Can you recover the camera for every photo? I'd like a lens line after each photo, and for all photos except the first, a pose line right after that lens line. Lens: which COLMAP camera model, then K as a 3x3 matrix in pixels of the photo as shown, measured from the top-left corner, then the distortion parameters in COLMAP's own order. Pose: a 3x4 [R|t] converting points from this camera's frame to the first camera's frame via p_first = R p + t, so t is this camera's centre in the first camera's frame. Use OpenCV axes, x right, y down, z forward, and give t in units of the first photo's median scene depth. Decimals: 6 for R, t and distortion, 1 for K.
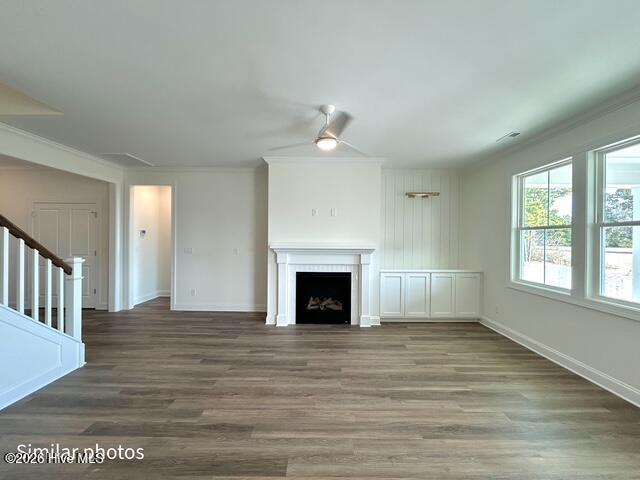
lens RADIAL K [[256.9, 0, 320.0], [0, 256.9, 240.0], [0, 0, 1]] dist [-0.001662, 0.000722]
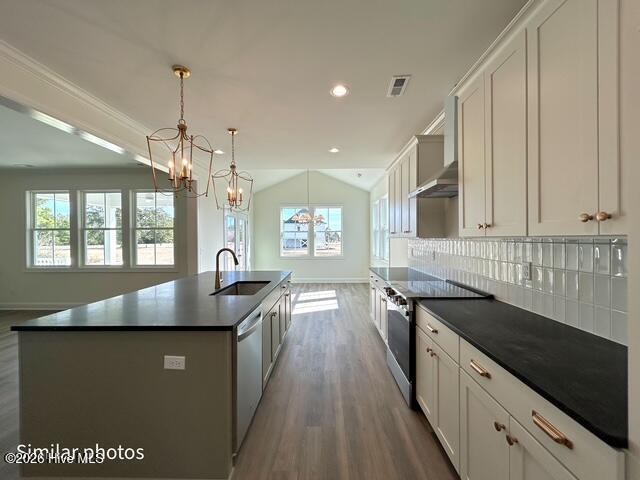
lens RADIAL K [[261.8, 0, 320.0], [0, 261.8, 240.0], [0, 0, 1]] dist [-0.000829, 0.000118]
pose [[0.025489, -0.016879, 0.999533, -0.585451], [0.012758, 0.999782, 0.016557, 0.008028], [-0.999594, 0.012330, 0.025699, -0.577270]]
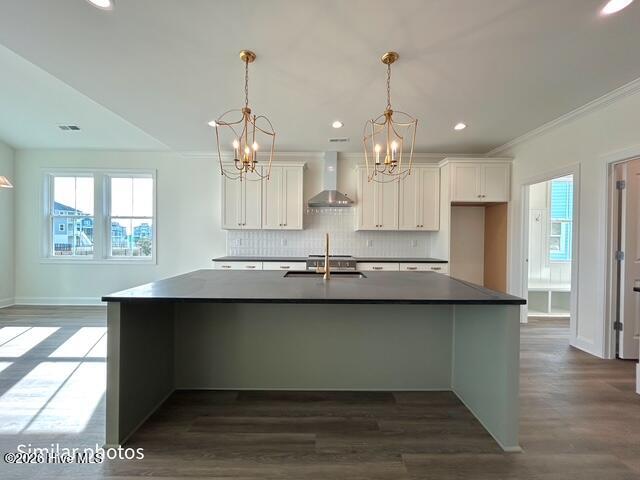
lens RADIAL K [[256.9, 0, 320.0], [0, 256.9, 240.0], [0, 0, 1]] dist [-0.001662, 0.000722]
pose [[-0.999833, -0.017936, -0.003552, 0.104095], [-0.017987, 0.999728, 0.014872, 0.045522], [0.003285, 0.014933, -0.999883, 0.276698]]
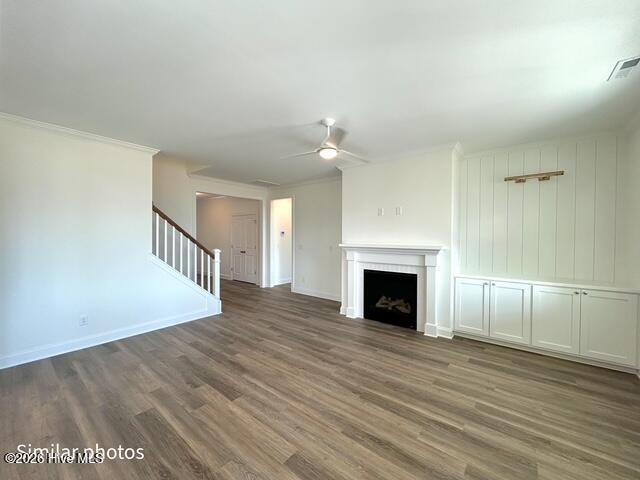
lens RADIAL K [[256.9, 0, 320.0], [0, 256.9, 240.0], [0, 0, 1]] dist [-0.001662, 0.000722]
pose [[0.783752, 0.004887, -0.621055, 0.463925], [-0.000936, 0.999977, 0.006687, -0.002951], [0.621073, -0.004660, 0.783739, 0.068760]]
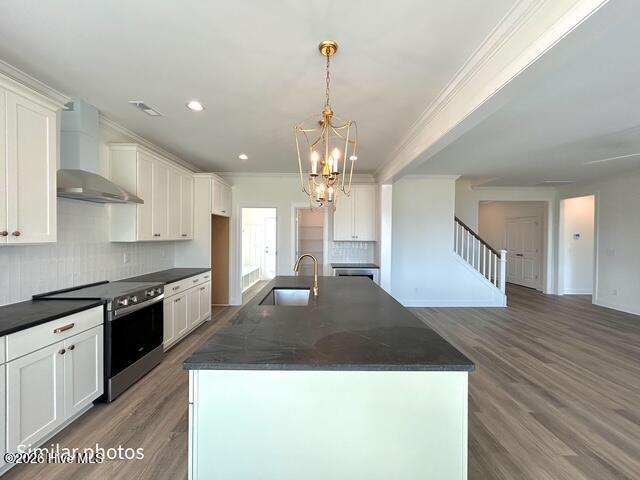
lens RADIAL K [[256.9, 0, 320.0], [0, 256.9, 240.0], [0, 0, 1]] dist [-0.001662, 0.000722]
pose [[0.007314, 0.003868, -0.999966, 0.713811], [-0.013457, 0.999902, 0.003769, 0.002534], [0.999883, 0.013429, 0.007365, -0.290073]]
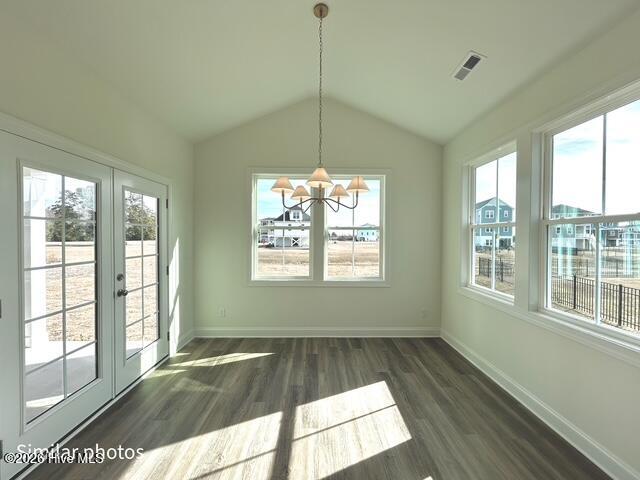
lens RADIAL K [[260.2, 0, 320.0], [0, 260.2, 240.0], [0, 0, 1]] dist [-0.000858, -0.000041]
pose [[-0.011081, -0.022831, 0.999678, 0.539885], [0.000819, 0.999739, 0.022842, -0.001505], [-0.999938, 0.001072, -0.011059, -0.449139]]
